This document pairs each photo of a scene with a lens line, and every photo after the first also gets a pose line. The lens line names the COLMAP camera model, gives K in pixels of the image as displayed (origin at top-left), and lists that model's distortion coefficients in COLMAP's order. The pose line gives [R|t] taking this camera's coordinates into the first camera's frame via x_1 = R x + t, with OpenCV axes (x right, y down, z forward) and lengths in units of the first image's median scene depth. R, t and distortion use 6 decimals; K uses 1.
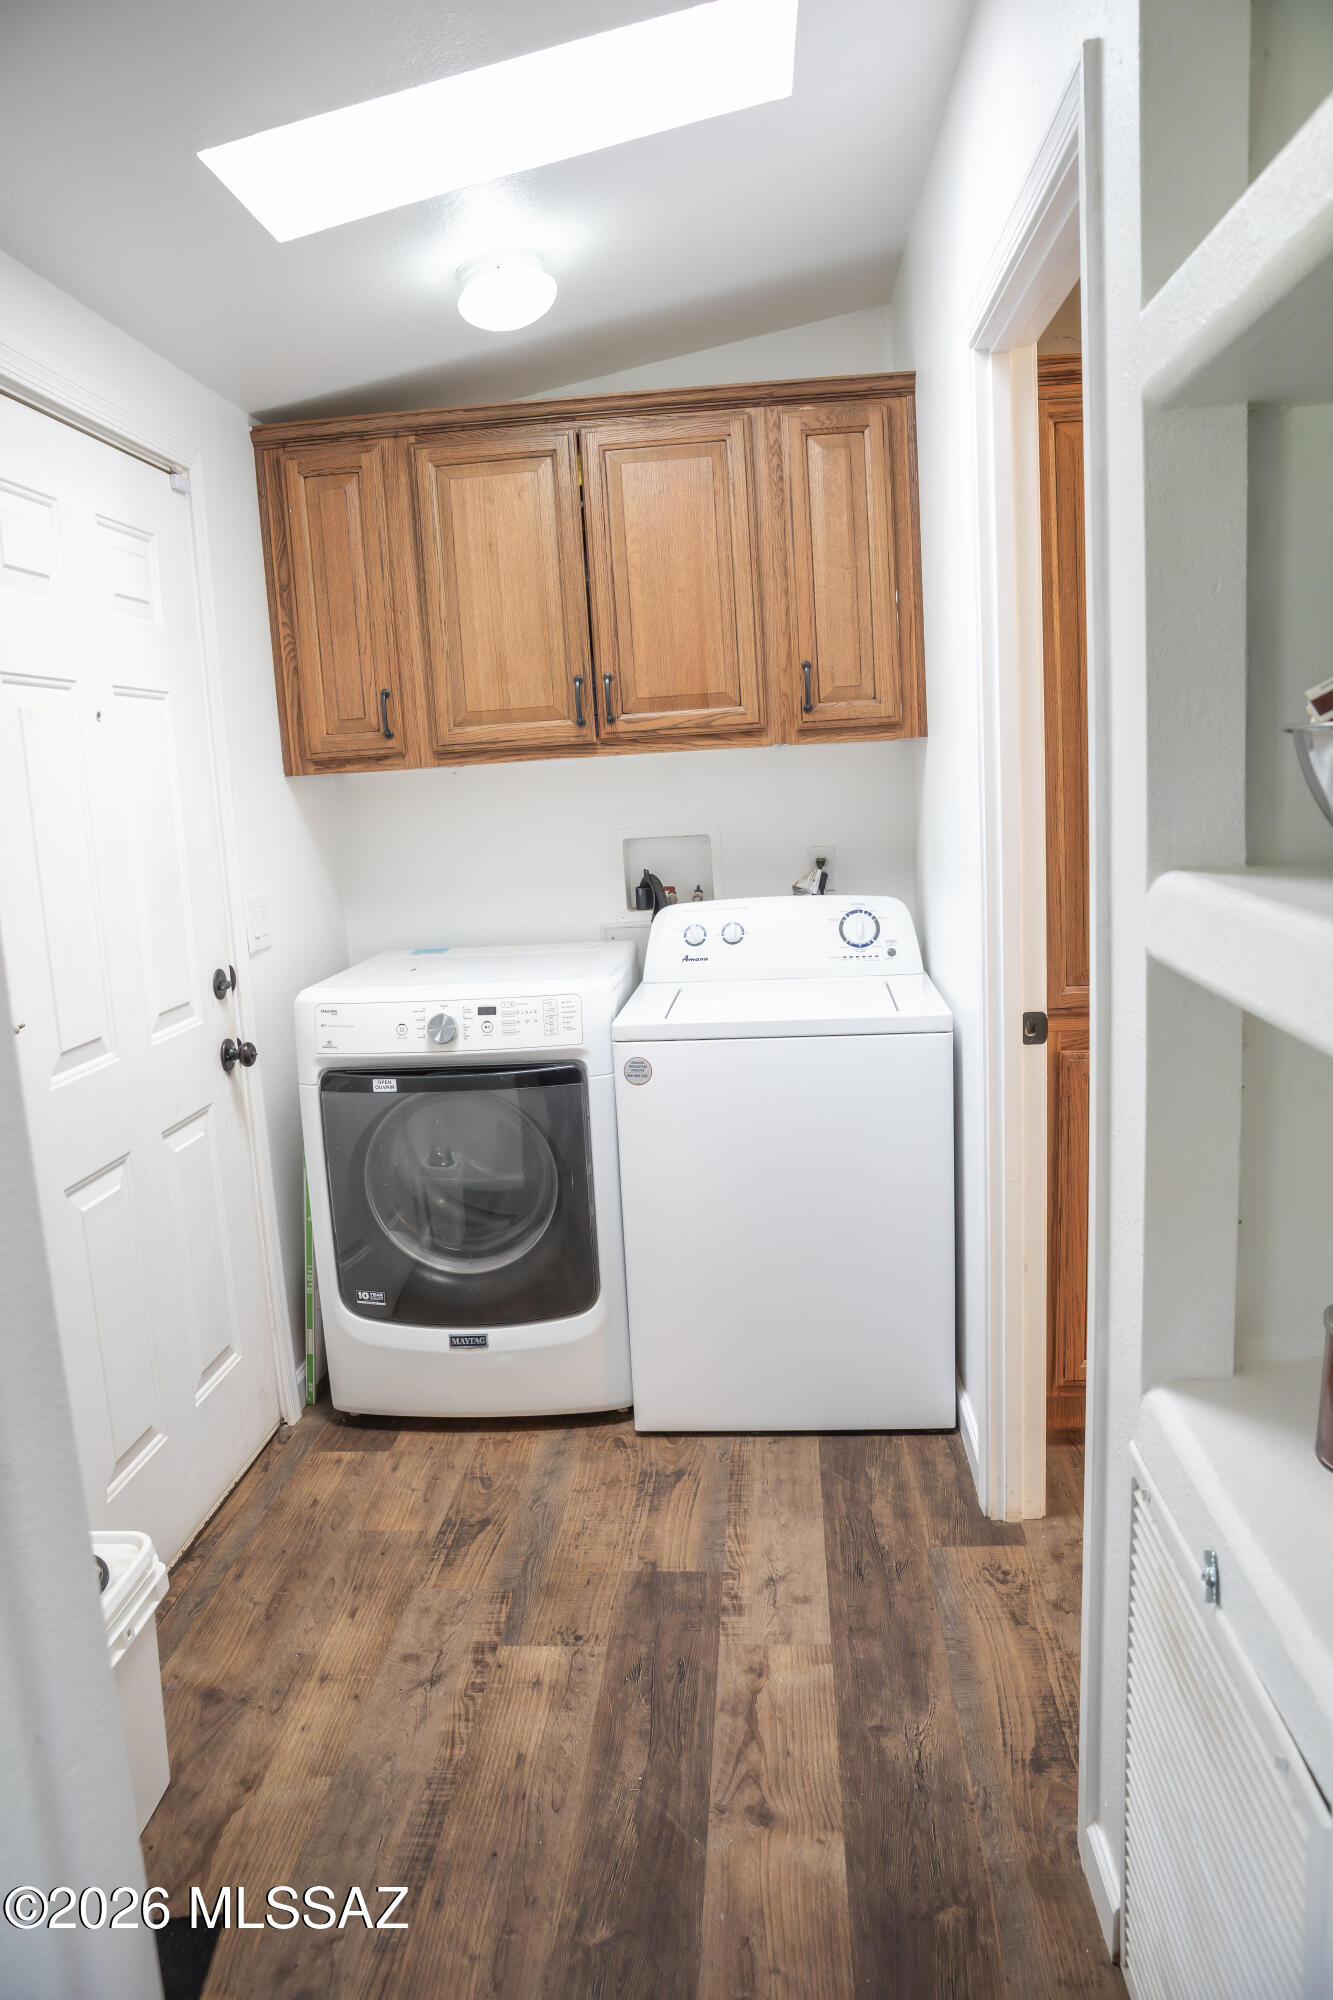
lens RADIAL K [[1364.7, 0, 667.9], [0, 1364.7, 1000.1], [0, 0, 1]] dist [-0.101382, 0.076936]
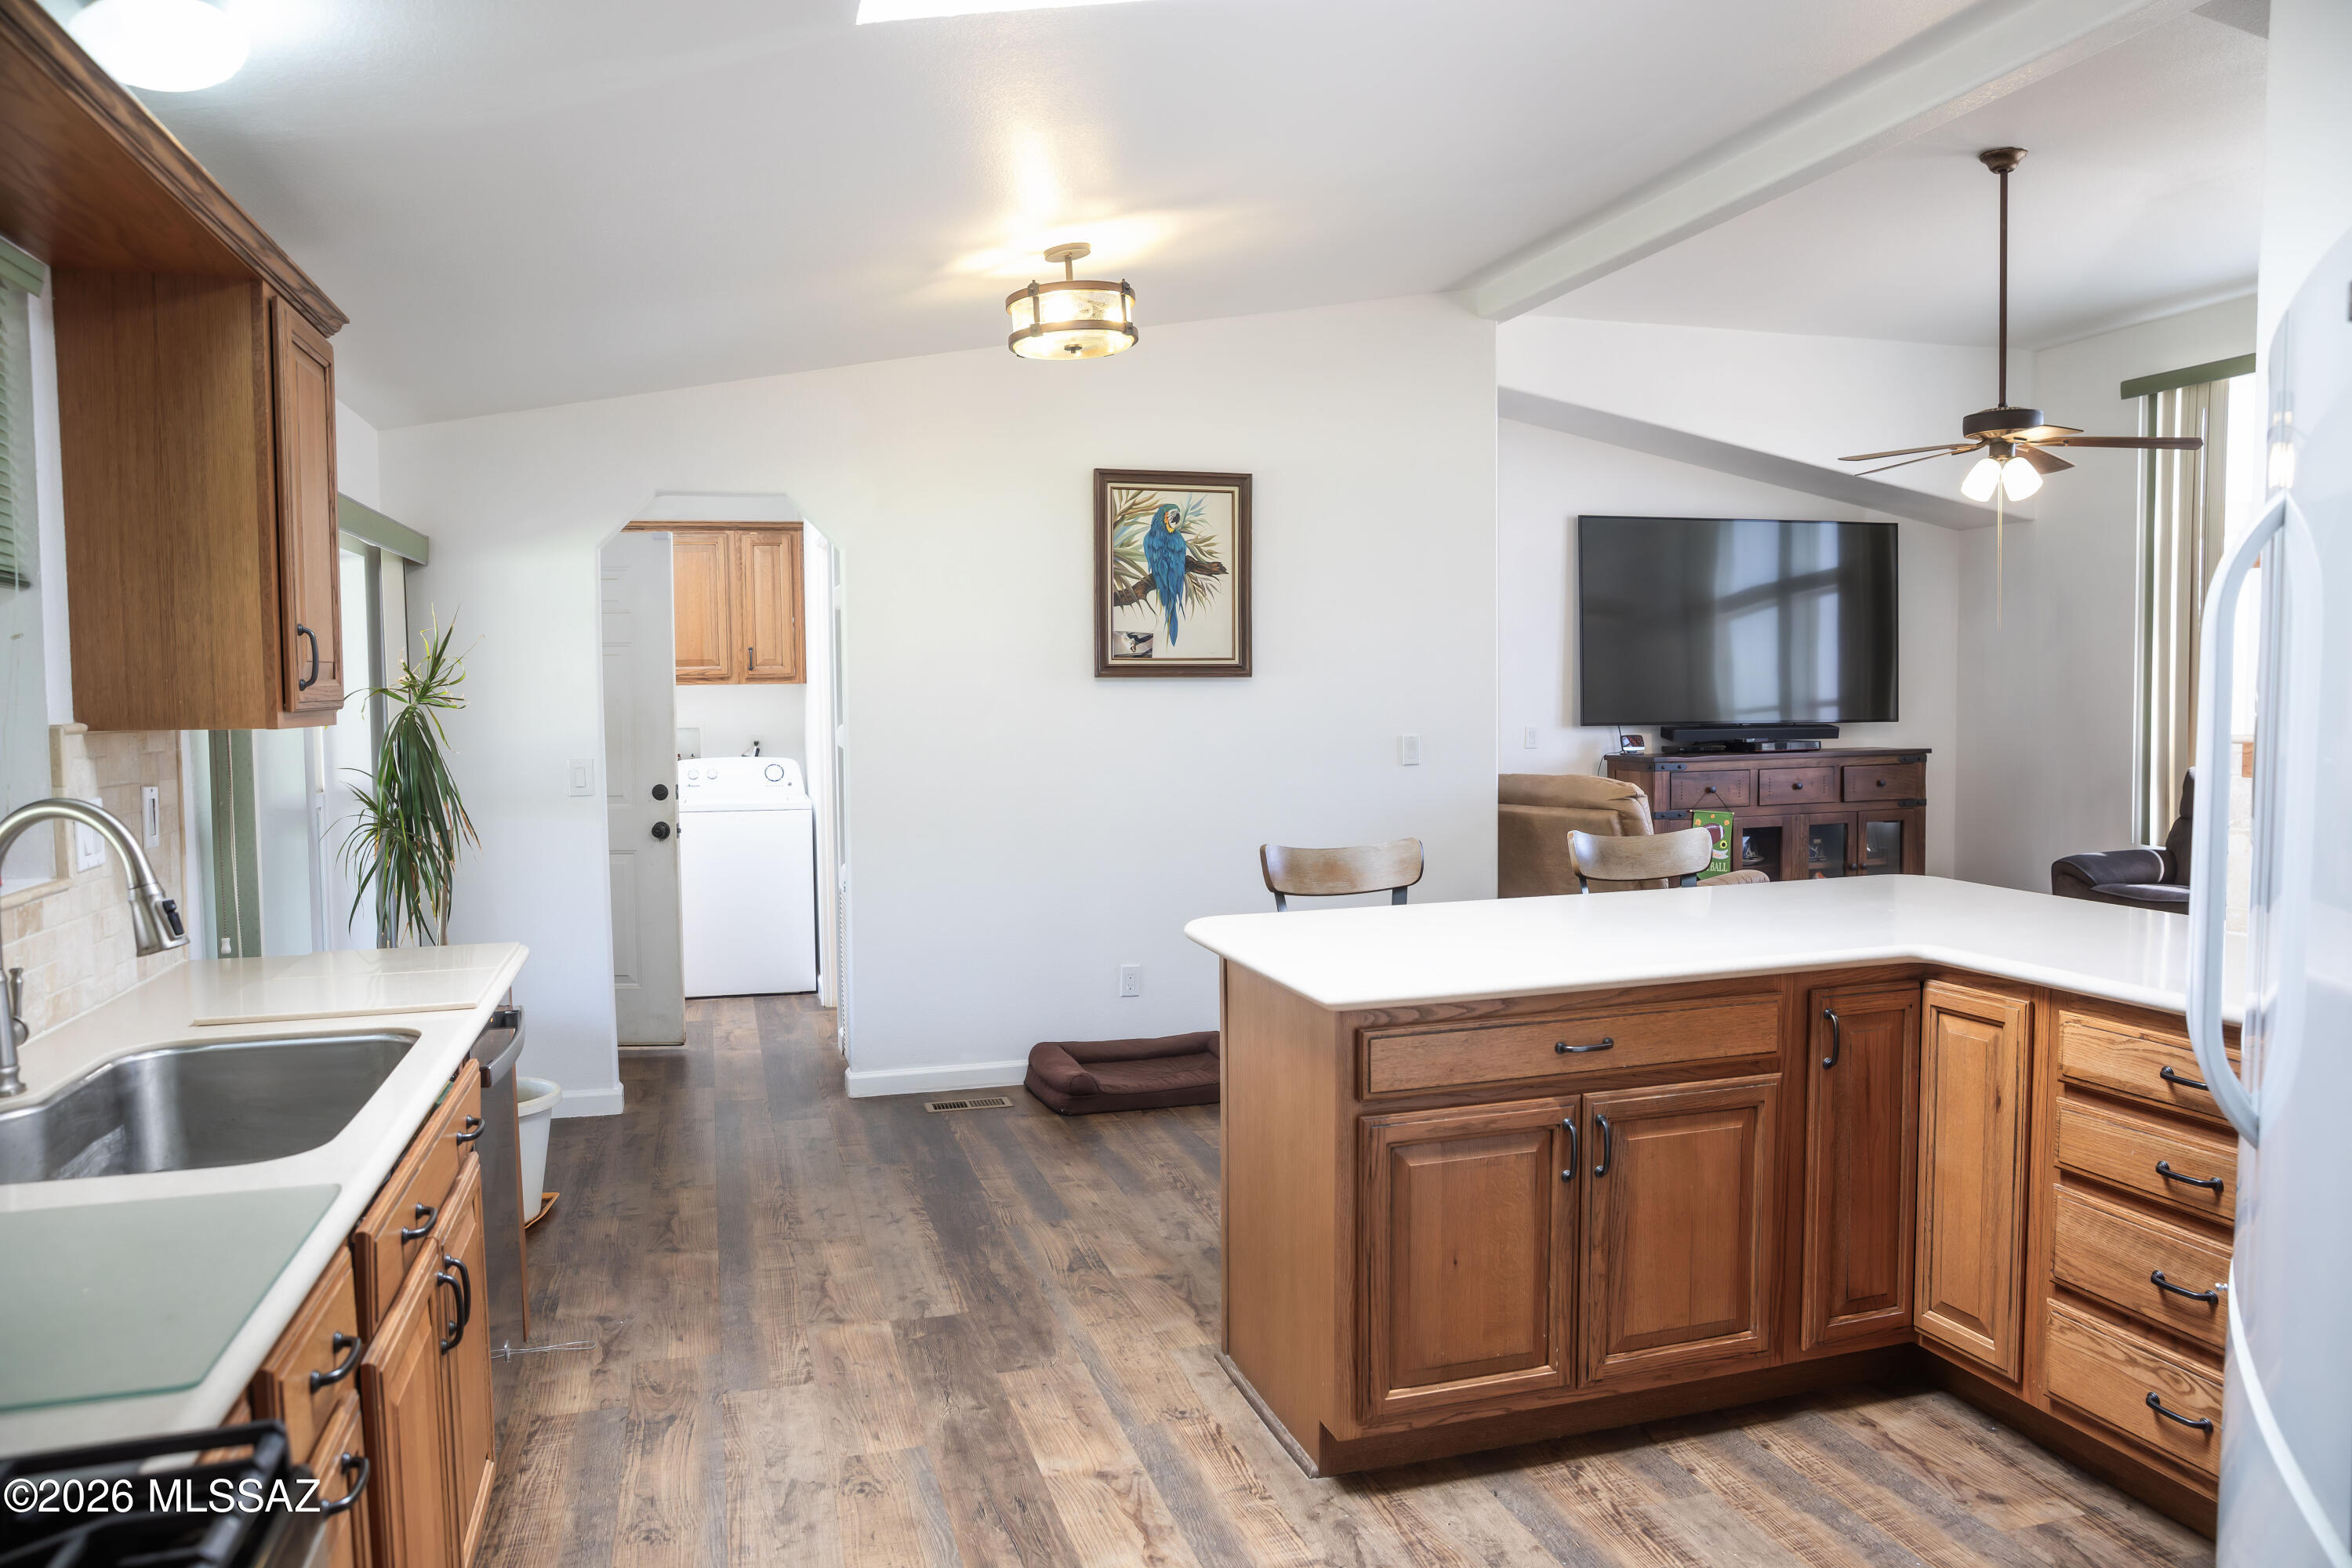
lens RADIAL K [[1604.9, 0, 1176.4], [0, 1604.9, 778.0], [0, 0, 1]] dist [-0.101382, 0.076936]
pose [[0.932704, 0.024332, 0.359821, -0.176254], [0.018959, 0.993034, -0.116297, 0.270154], [-0.360144, 0.115292, 0.925745, -1.595608]]
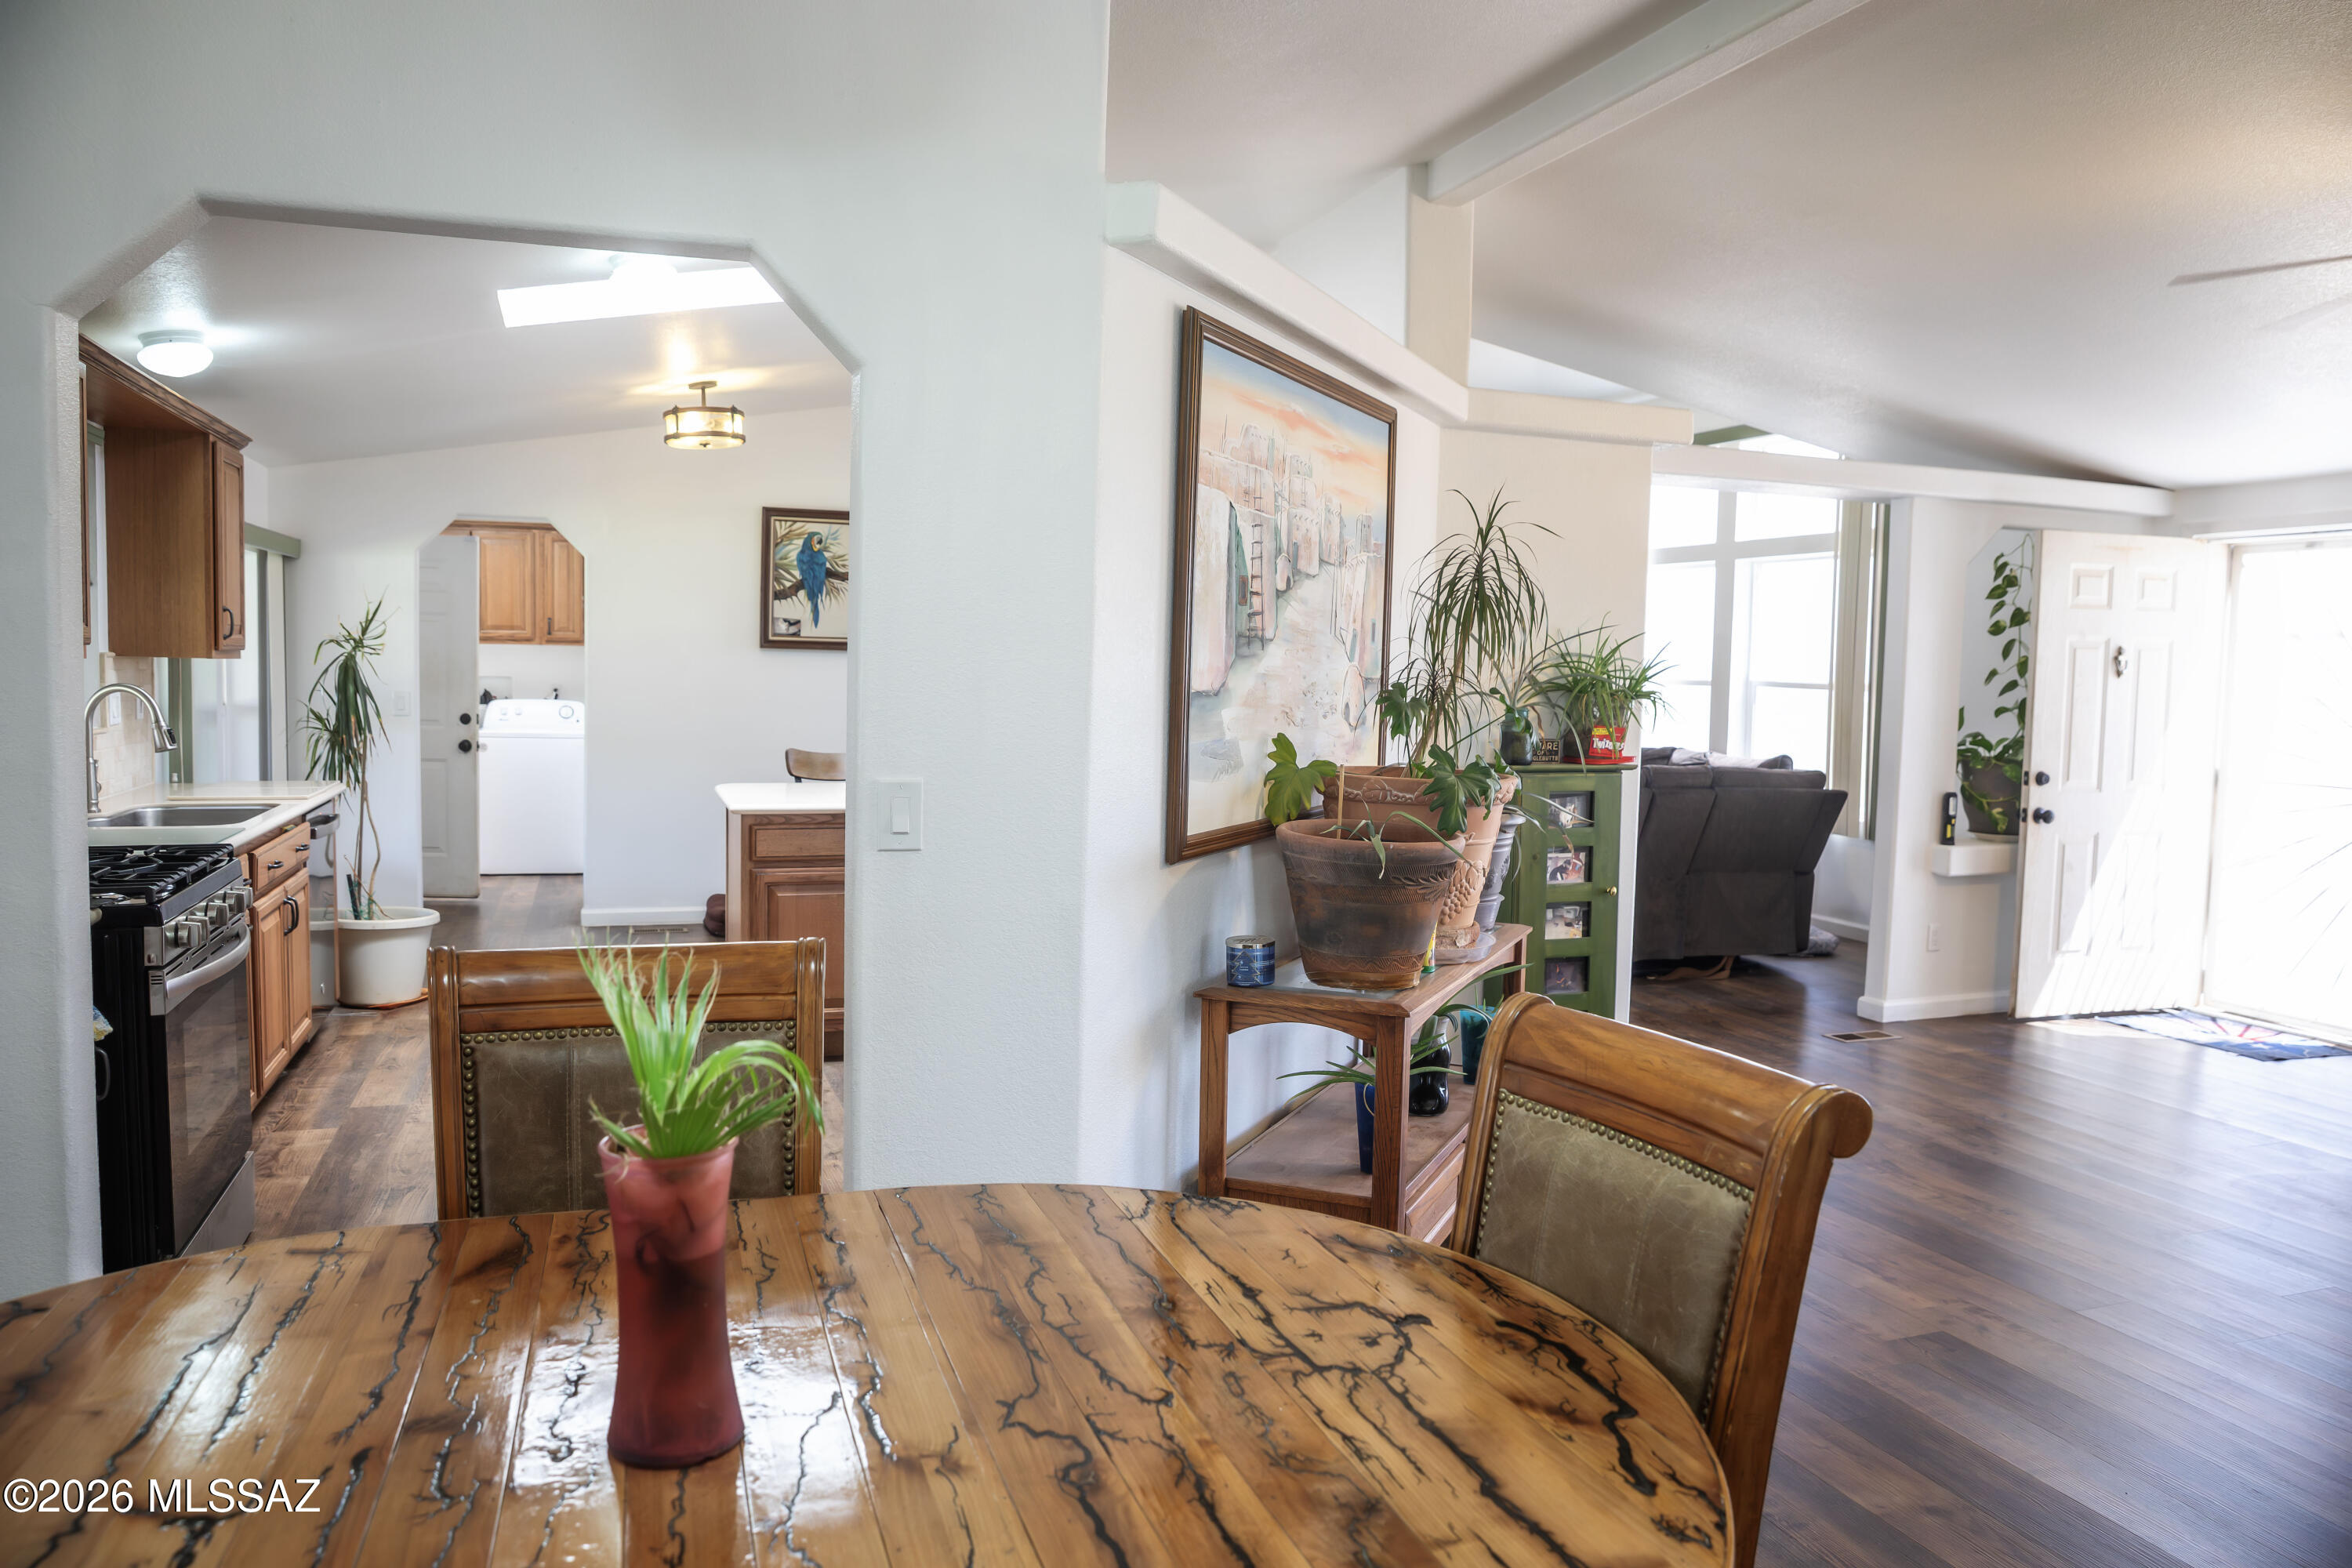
lens RADIAL K [[1604.9, 0, 1178.4], [0, 1604.9, 773.5], [0, 0, 1]] dist [-0.101382, 0.076936]
pose [[0.907419, 0.048841, 0.417379, -0.073726], [-0.005324, 0.994479, -0.104797, 0.434527], [-0.420193, 0.092873, 0.902669, -2.613321]]
